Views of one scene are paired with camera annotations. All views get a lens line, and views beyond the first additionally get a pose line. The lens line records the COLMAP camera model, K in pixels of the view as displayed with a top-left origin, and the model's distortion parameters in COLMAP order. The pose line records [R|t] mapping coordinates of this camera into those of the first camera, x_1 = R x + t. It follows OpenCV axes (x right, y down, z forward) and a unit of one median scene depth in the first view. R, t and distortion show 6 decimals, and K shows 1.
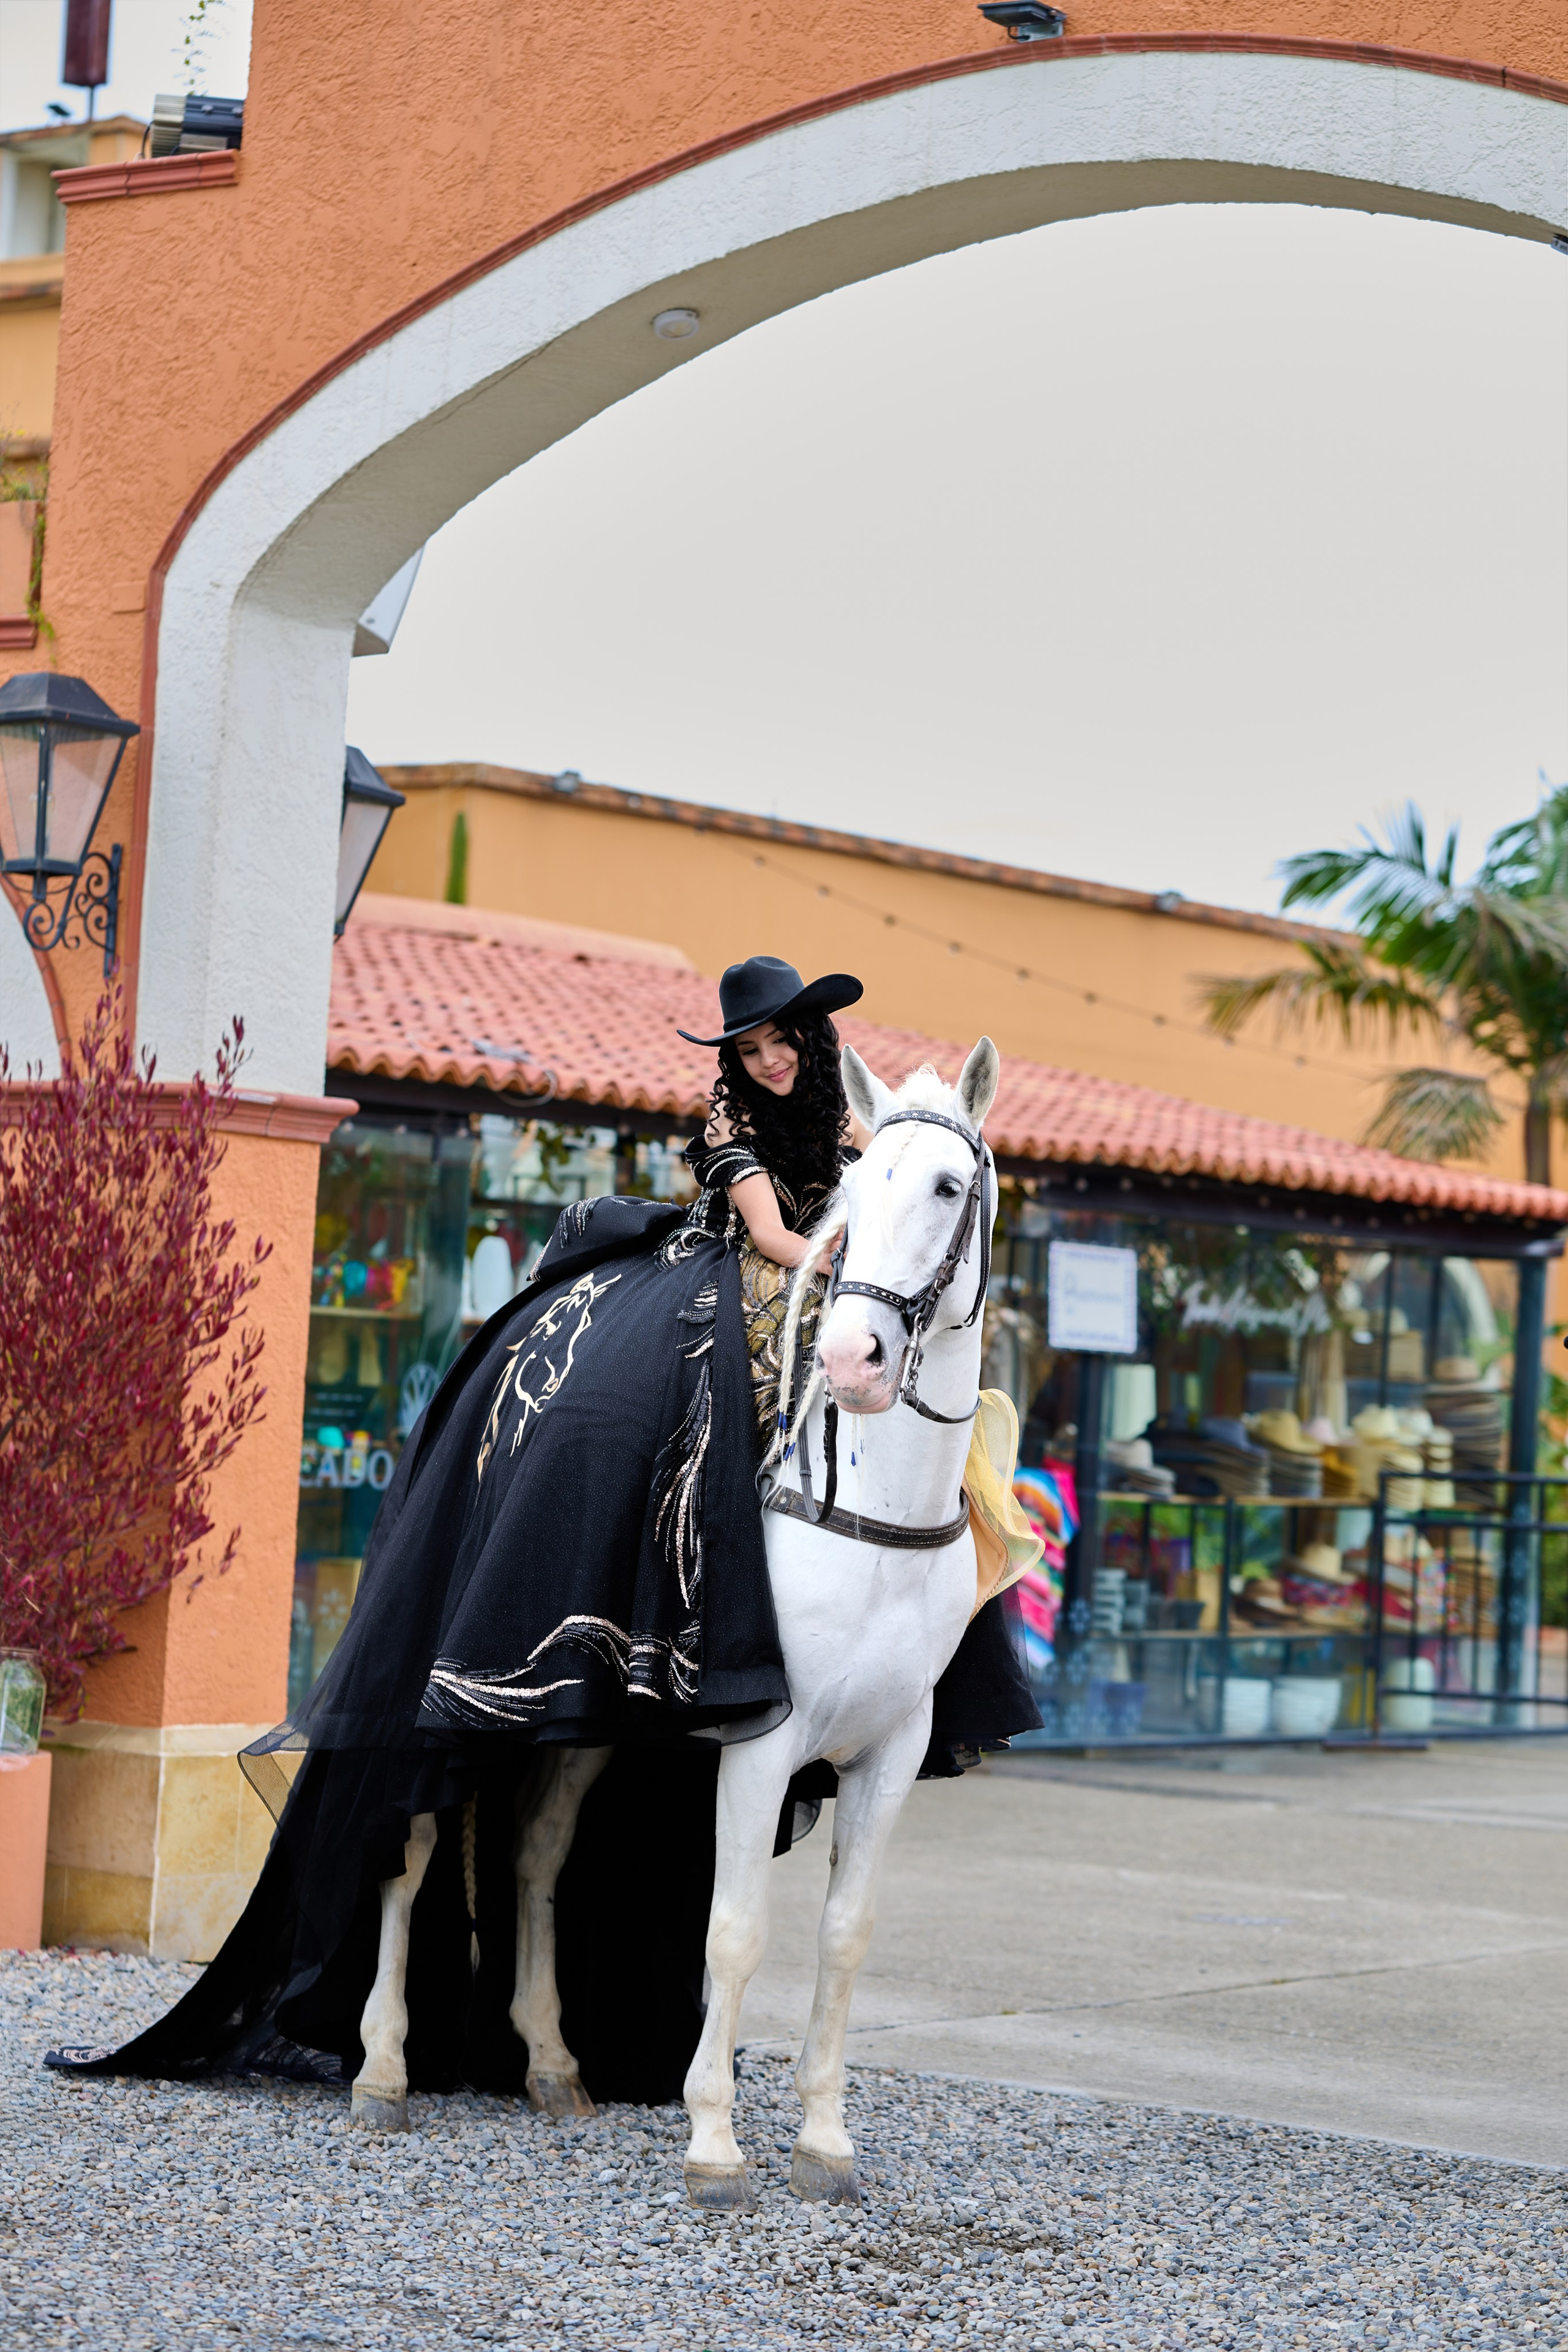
lens RADIAL K [[5608.7, 0, 784.0], [0, 5608.7, 1176.0], [0, 0, 1]] dist [-0.024431, -0.378620]
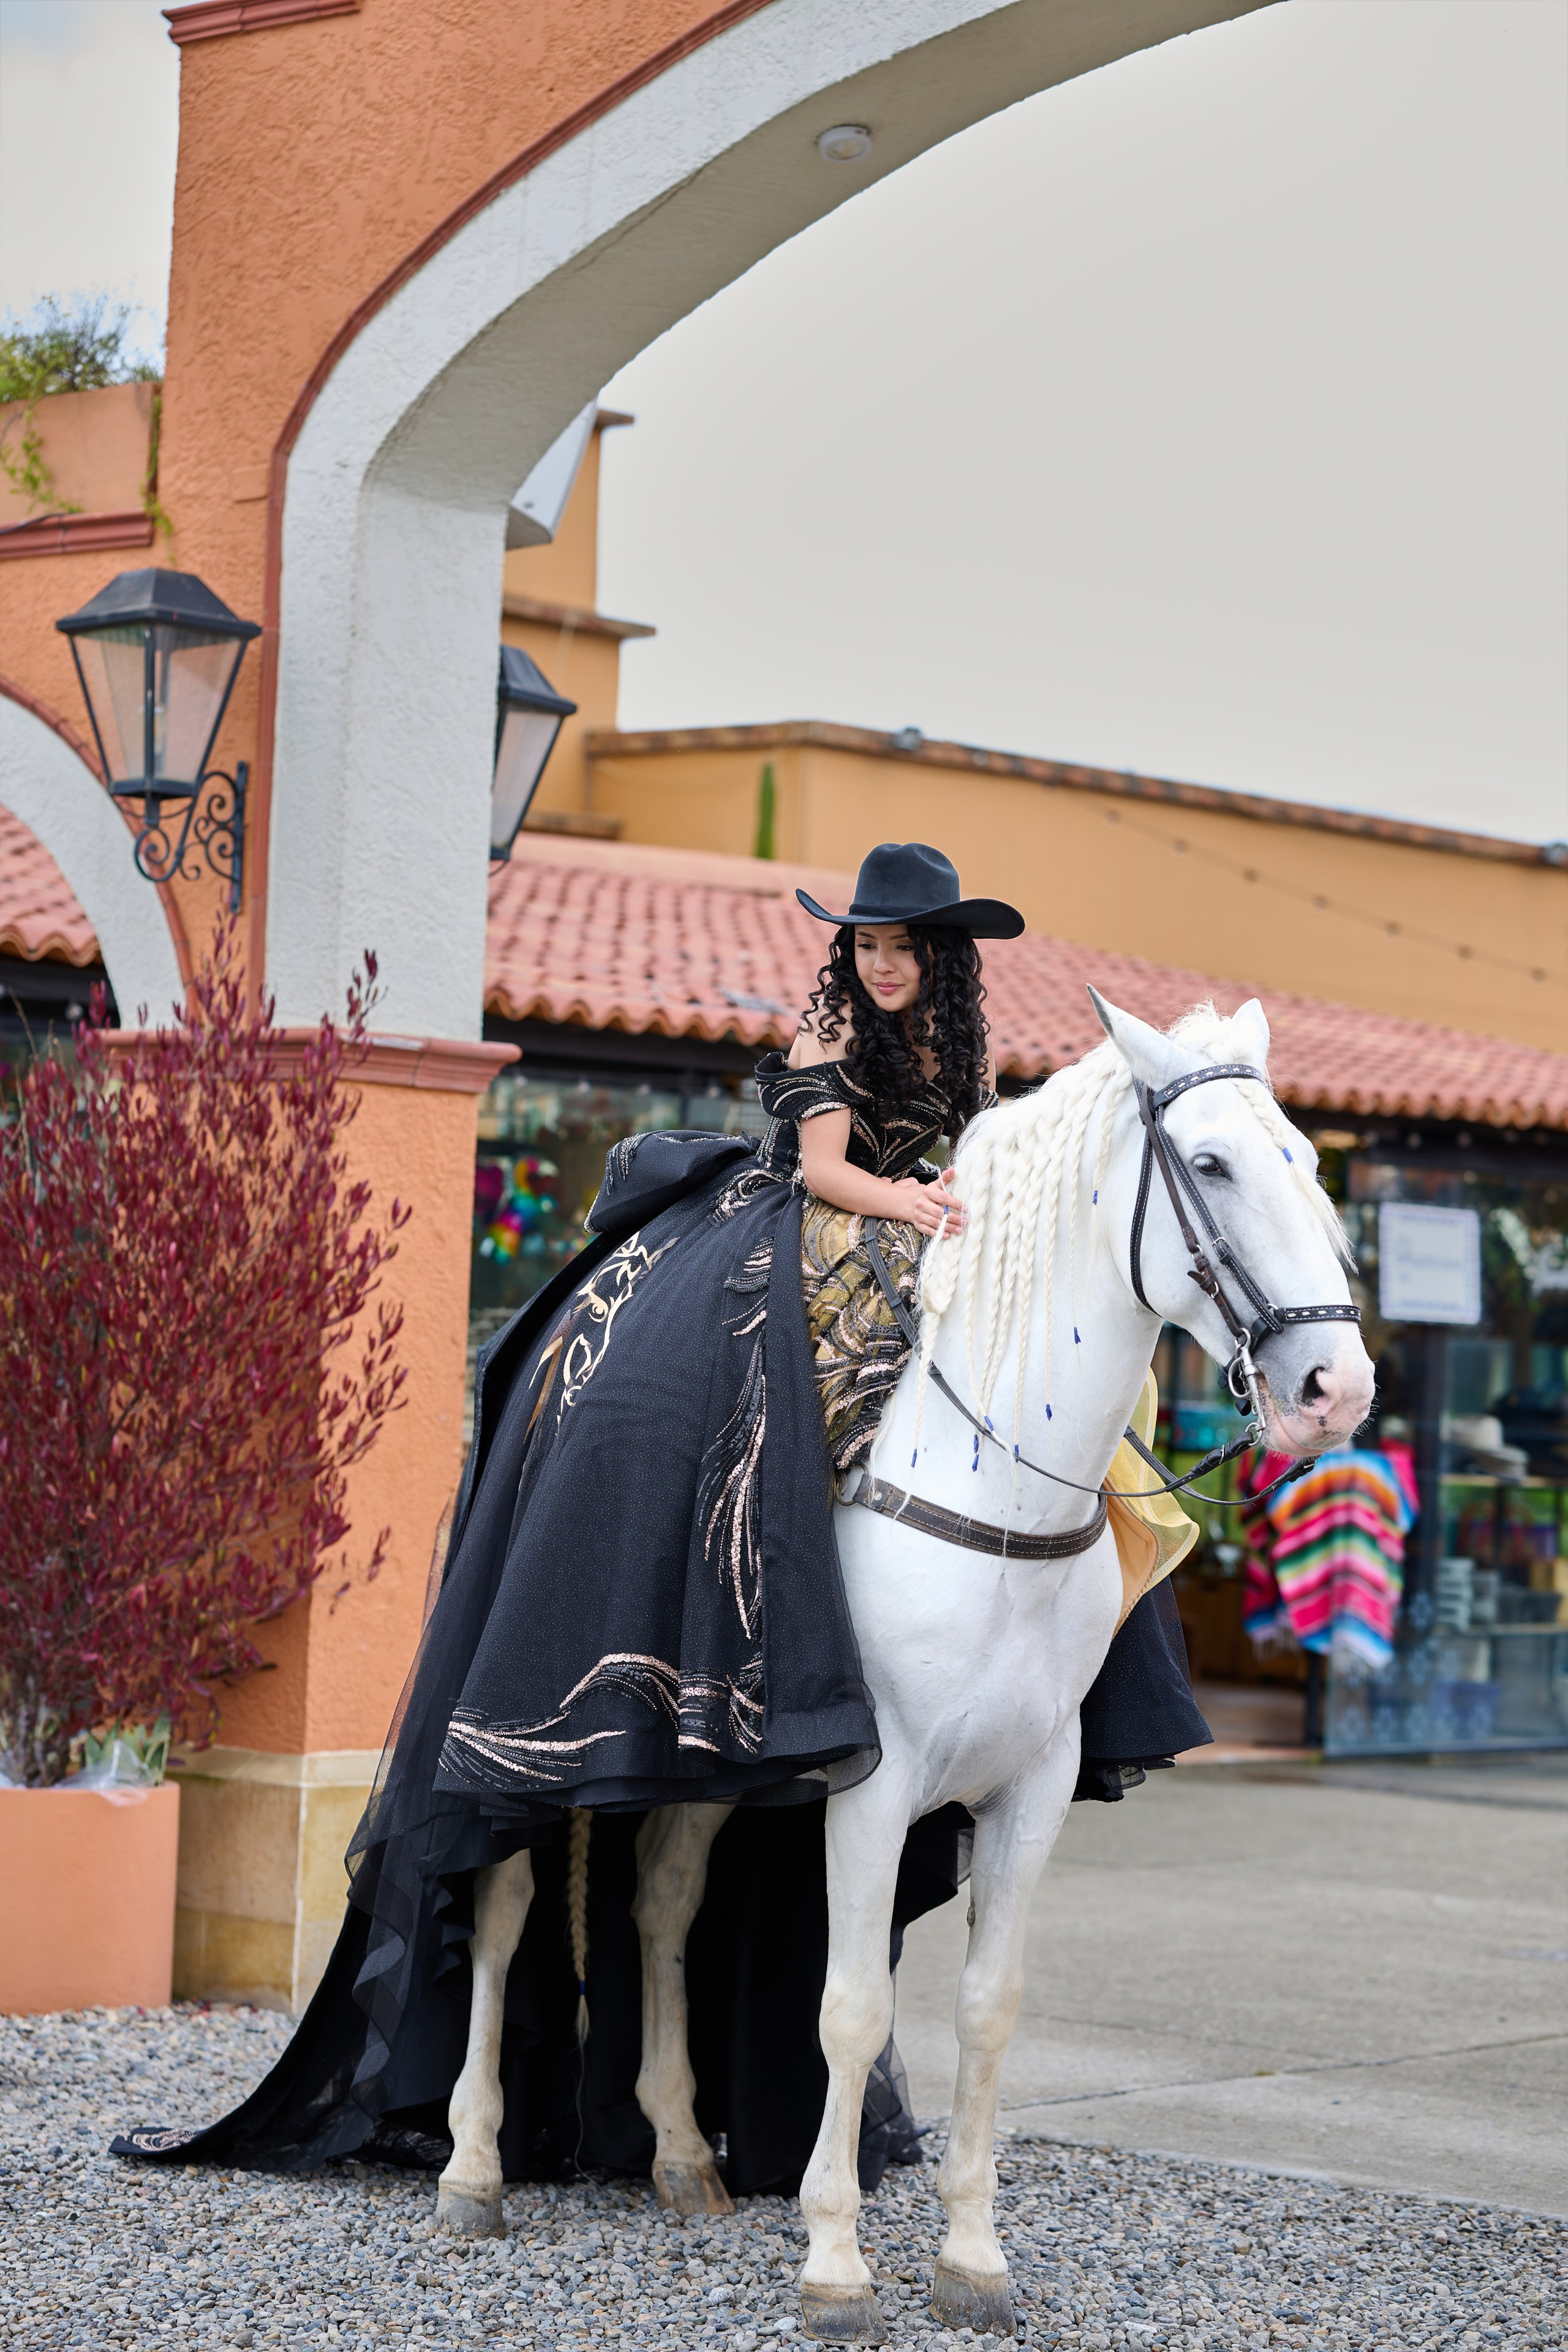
lens RADIAL K [[5614.0, 0, 677.9], [0, 5614.0, 1242.3], [0, 0, 1]] dist [-0.022847, -0.123196]
pose [[0.995216, -0.016945, -0.096218, 0.034964], [0.018244, 0.999754, 0.012640, 0.007183], [0.095980, -0.014335, 0.995280, 0.122657]]
